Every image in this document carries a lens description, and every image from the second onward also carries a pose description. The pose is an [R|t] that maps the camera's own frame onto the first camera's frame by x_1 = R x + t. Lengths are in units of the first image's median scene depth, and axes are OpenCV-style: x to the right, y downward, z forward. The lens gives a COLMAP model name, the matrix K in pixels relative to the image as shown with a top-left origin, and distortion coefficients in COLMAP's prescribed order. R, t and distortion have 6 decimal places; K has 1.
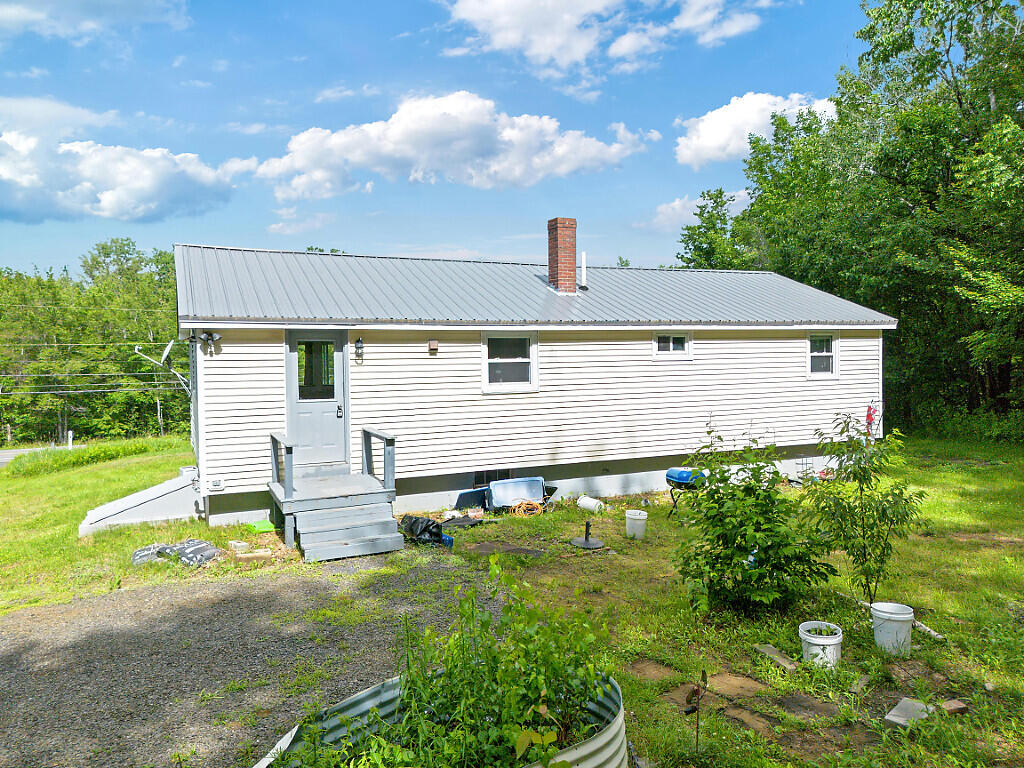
lens RADIAL K [[724.4, 0, 512.0], [0, 724.4, 384.0], [0, 0, 1]] dist [0.055720, 0.003910]
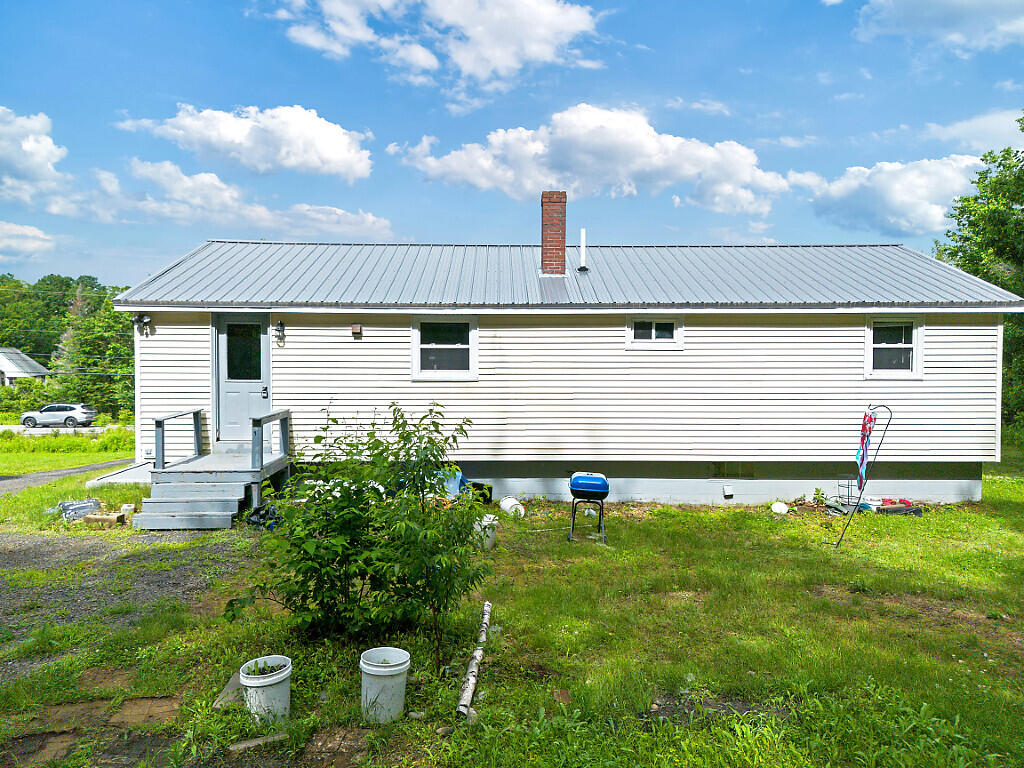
lens RADIAL K [[724.4, 0, 512.0], [0, 724.4, 384.0], [0, 0, 1]] dist [0.055720, 0.003910]
pose [[0.916047, 0.040222, -0.399049, 0.474649], [-0.031372, 0.999096, 0.028686, -0.014025], [0.399842, -0.013759, 0.916481, 0.181791]]
